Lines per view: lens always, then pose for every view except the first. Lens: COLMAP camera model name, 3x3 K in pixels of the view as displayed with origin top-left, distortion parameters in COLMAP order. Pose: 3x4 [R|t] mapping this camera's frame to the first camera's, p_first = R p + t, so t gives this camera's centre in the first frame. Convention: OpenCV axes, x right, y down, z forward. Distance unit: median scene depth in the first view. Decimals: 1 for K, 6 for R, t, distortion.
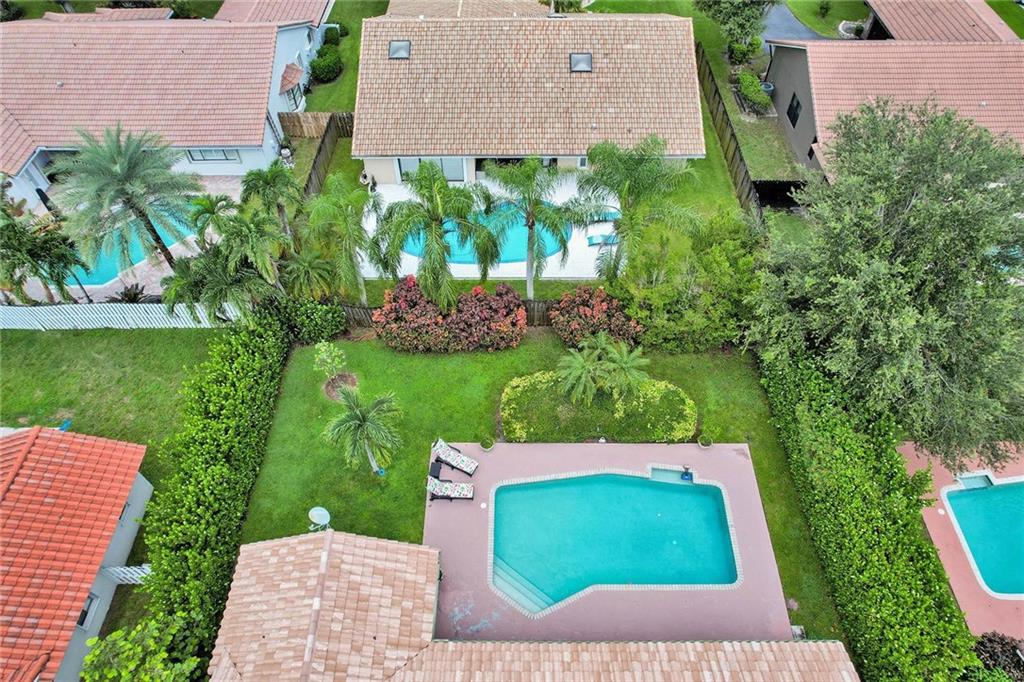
lens RADIAL K [[657.3, 0, 513.6], [0, 657.3, 340.7], [0, 0, 1]] dist [-0.040814, 0.018881]
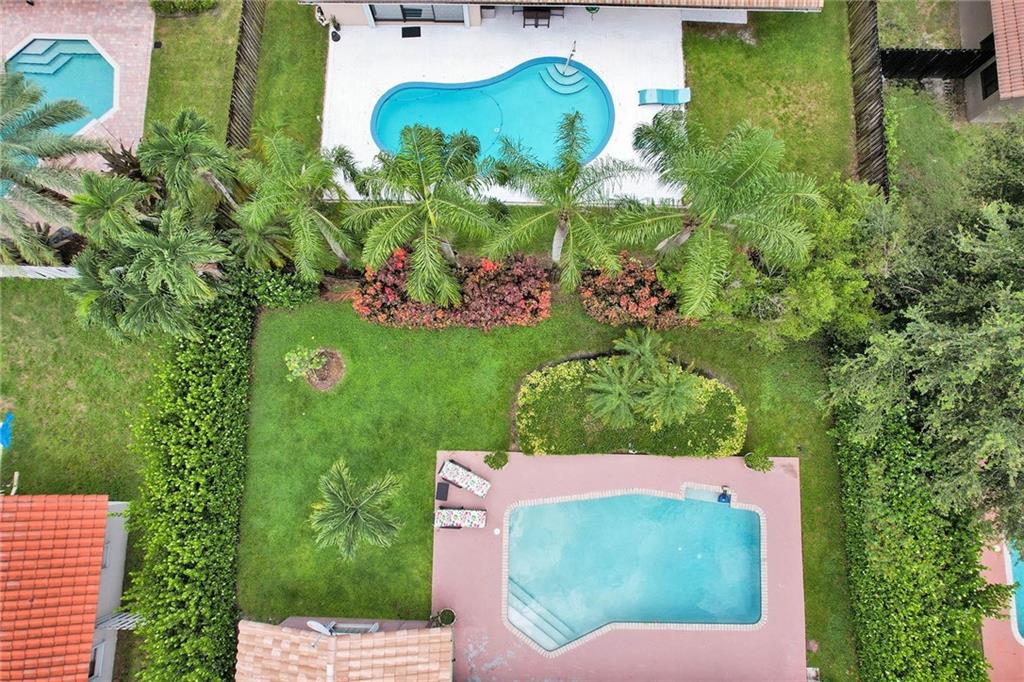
lens RADIAL K [[657.3, 0, 510.5], [0, 657.3, 348.7], [0, 0, 1]] dist [-0.040814, 0.018881]
pose [[0.999887, 0.015002, 0.001357, -0.030584], [-0.013677, 0.866440, 0.499093, -0.404208], [0.006311, -0.499055, 0.866547, 0.321322]]
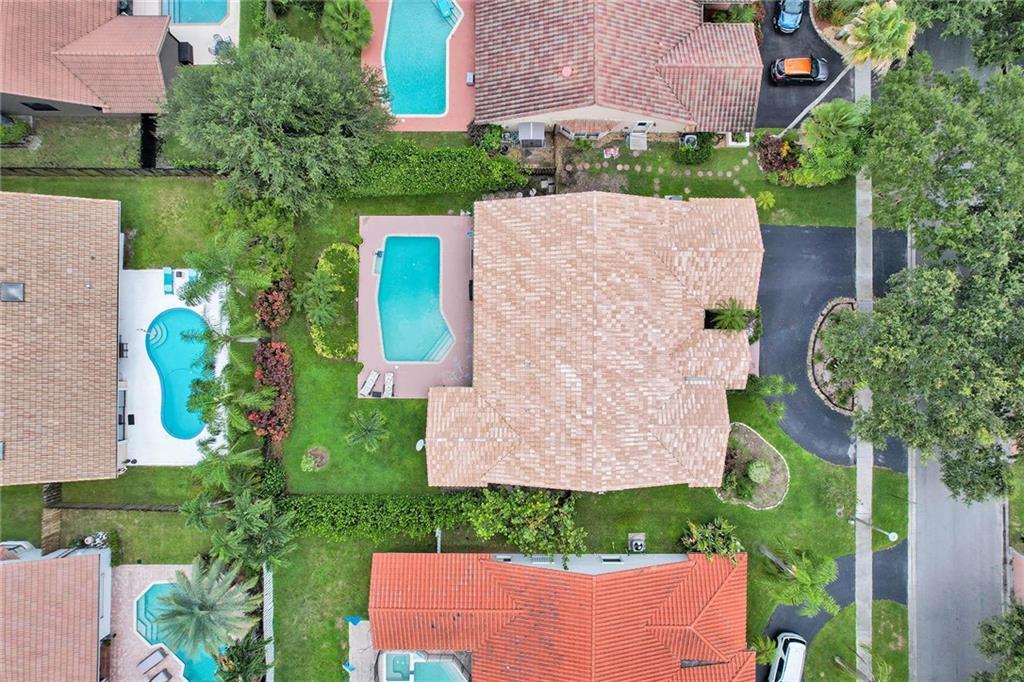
lens RADIAL K [[657.3, 0, 510.5], [0, 657.3, 345.7], [0, 0, 1]] dist [-0.040814, 0.018881]
pose [[-0.002305, -0.999743, 0.022568, -0.026415], [0.787414, 0.012097, 0.616306, -0.602781], [-0.616421, 0.019191, 0.787183, -0.615969]]
